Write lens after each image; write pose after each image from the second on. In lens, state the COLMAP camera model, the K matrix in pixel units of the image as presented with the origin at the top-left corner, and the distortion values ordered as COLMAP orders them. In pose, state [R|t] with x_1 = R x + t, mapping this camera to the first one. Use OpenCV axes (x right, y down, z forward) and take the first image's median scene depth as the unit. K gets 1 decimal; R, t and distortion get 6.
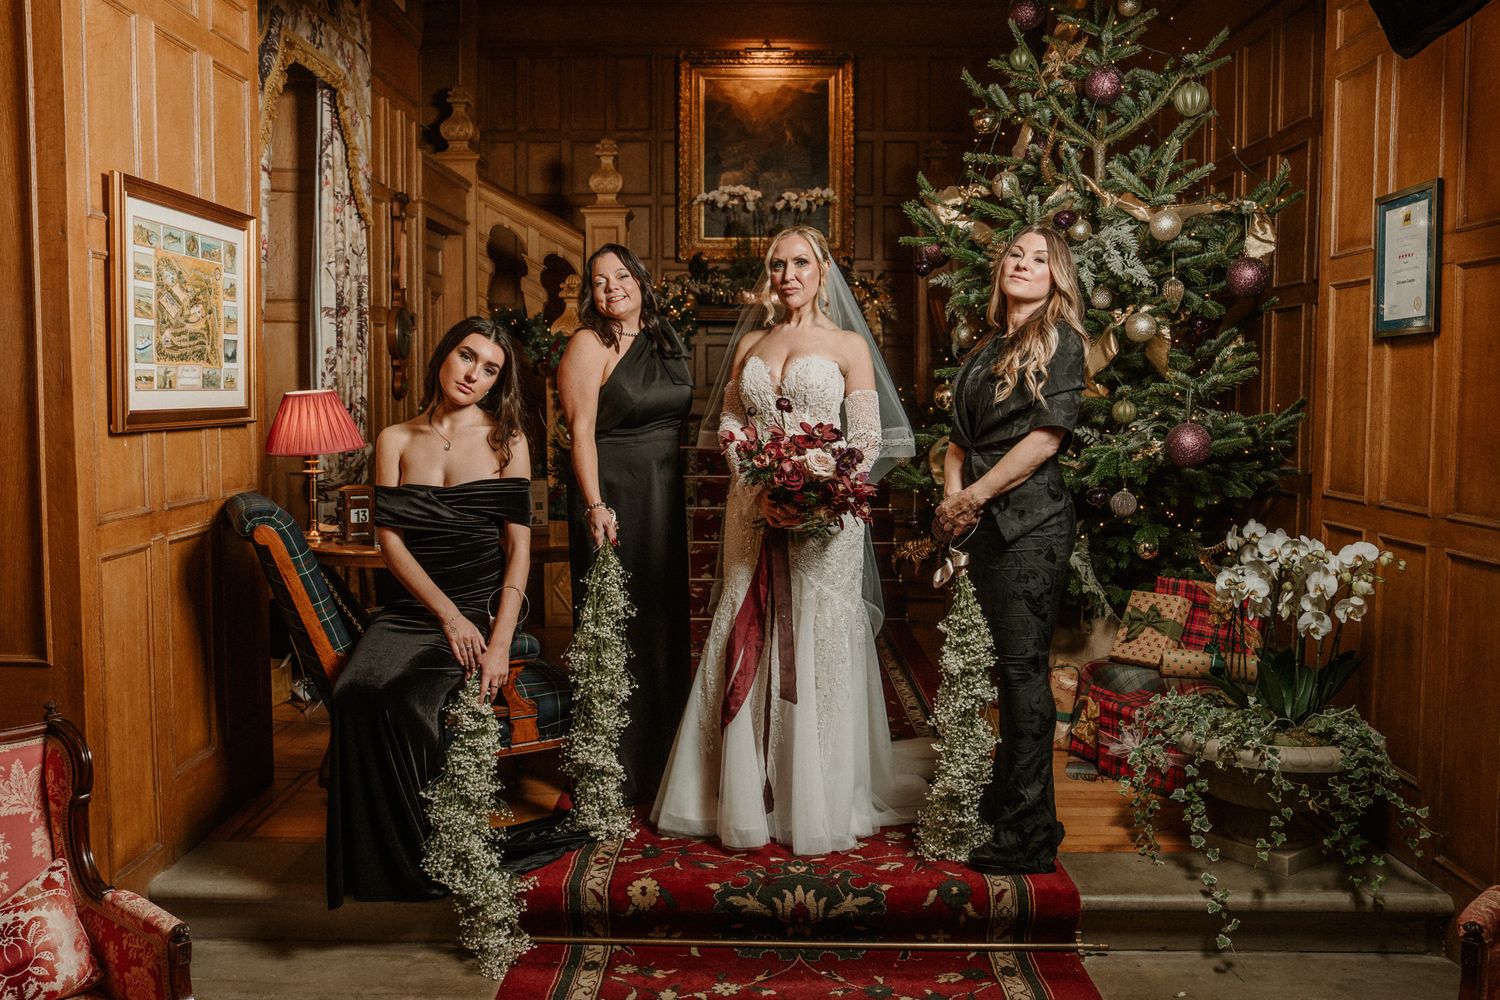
lens RADIAL K [[1254.9, 0, 742.0], [0, 1254.9, 456.2], [0, 0, 1]] dist [-0.054972, 0.032297]
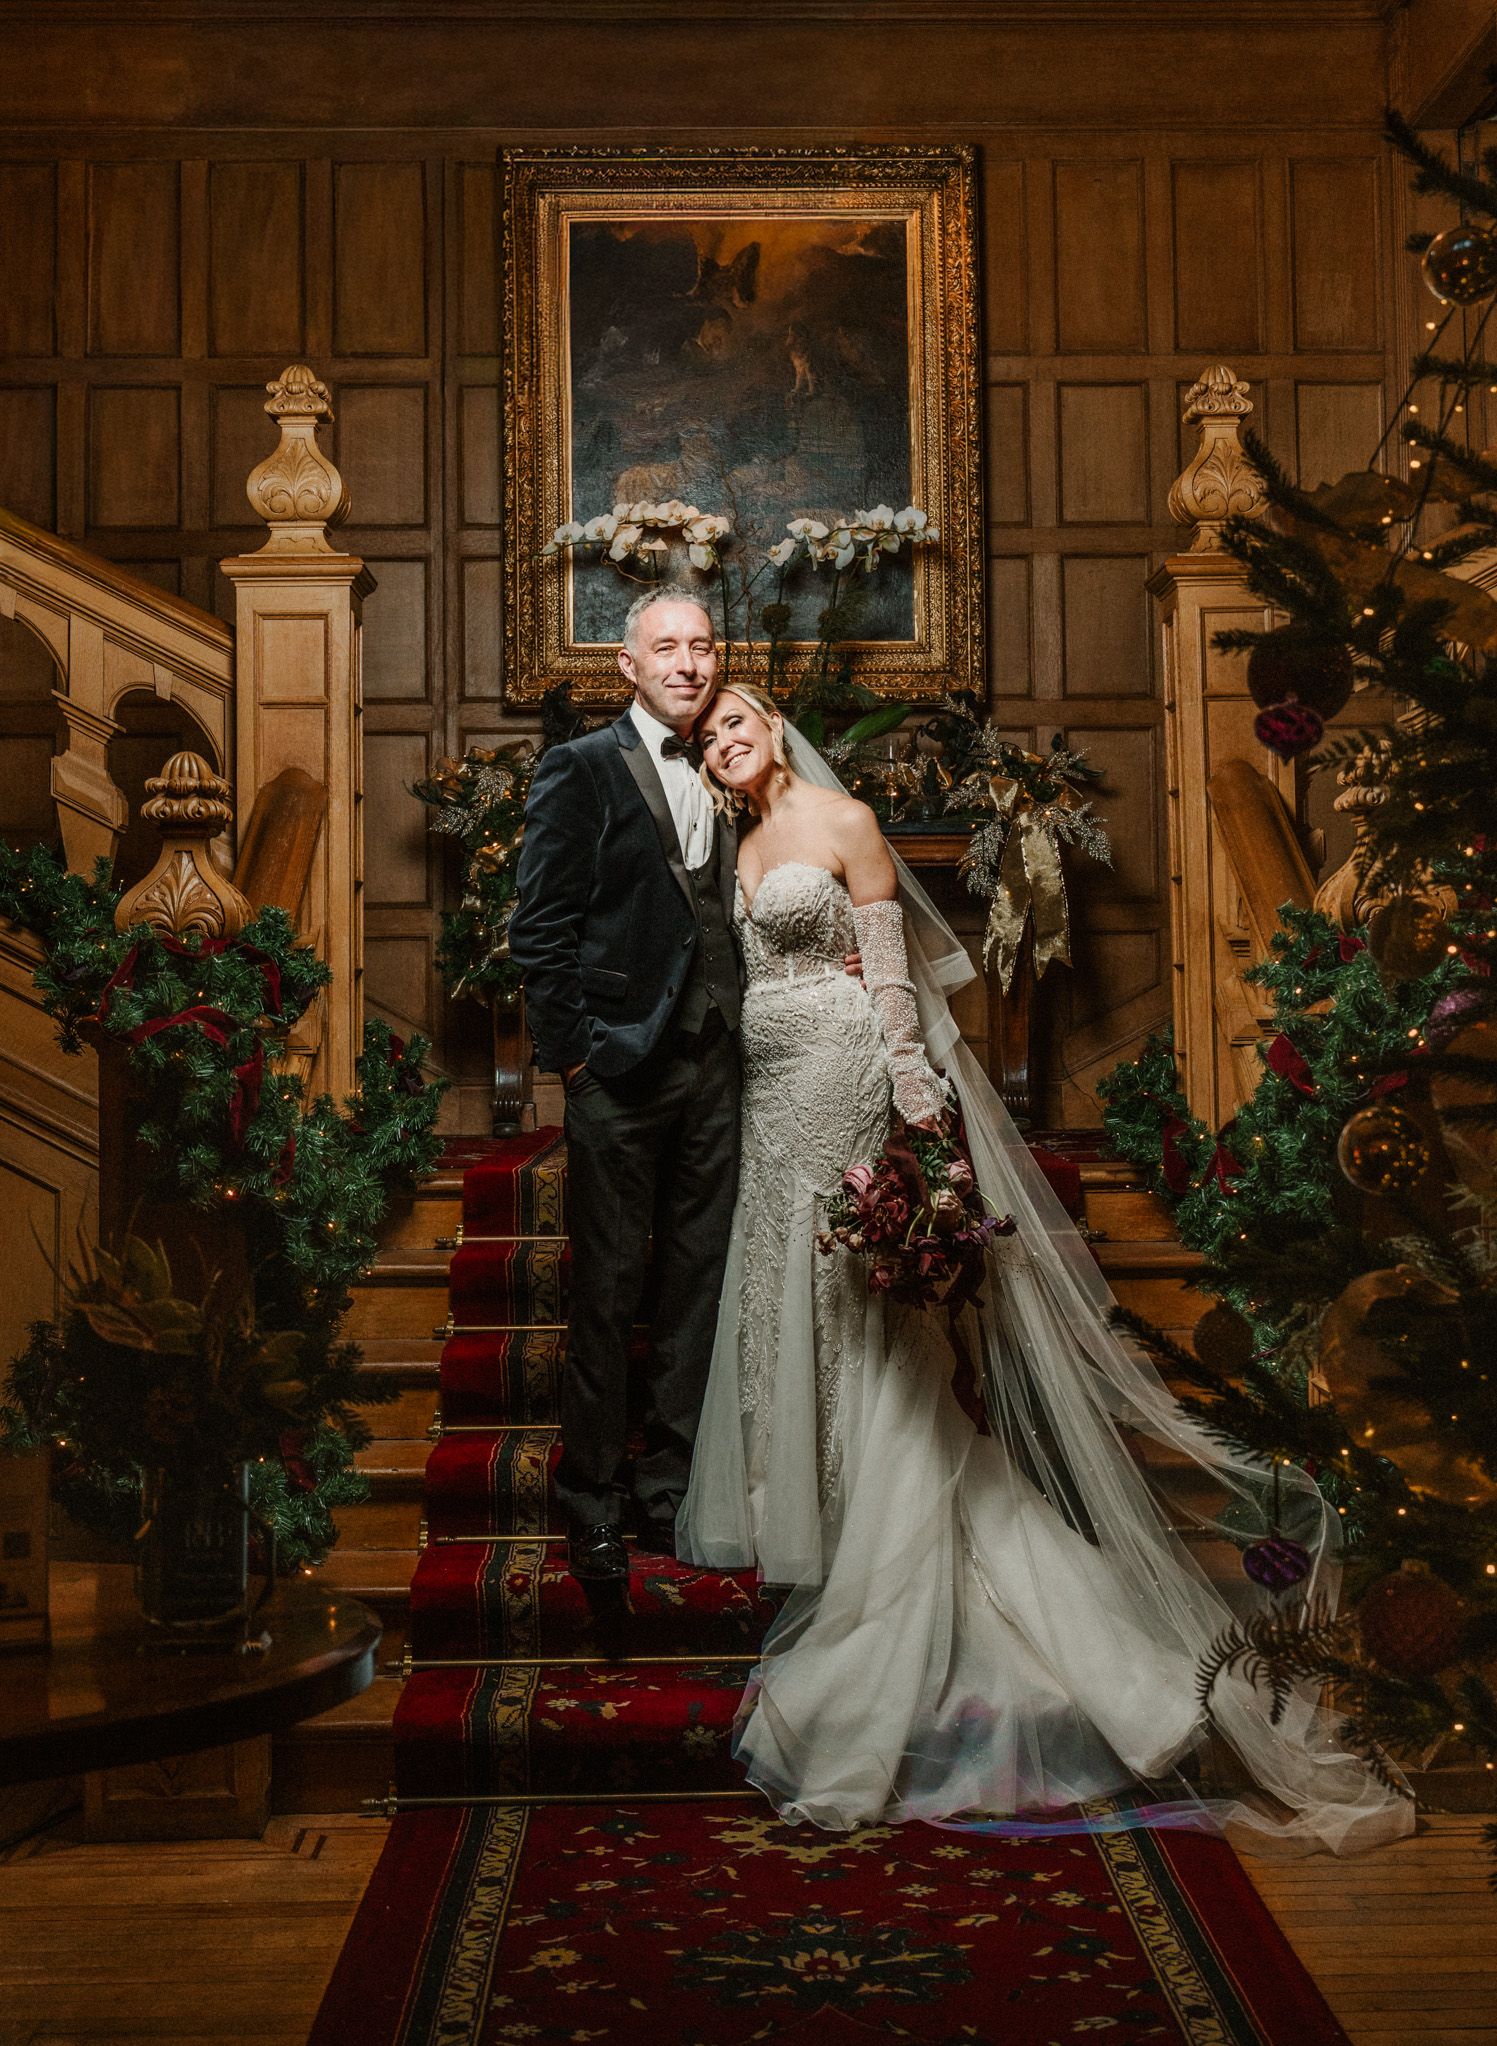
lens RADIAL K [[2984.5, 0, 806.9], [0, 2984.5, 808.4], [0, 0, 1]] dist [0.029858, 0.000000]
pose [[0.998873, -0.011642, 0.046011, -0.007067], [0.016937, 0.993054, -0.116435, -0.052312], [-0.044336, 0.117083, 0.992132, 0.303584]]
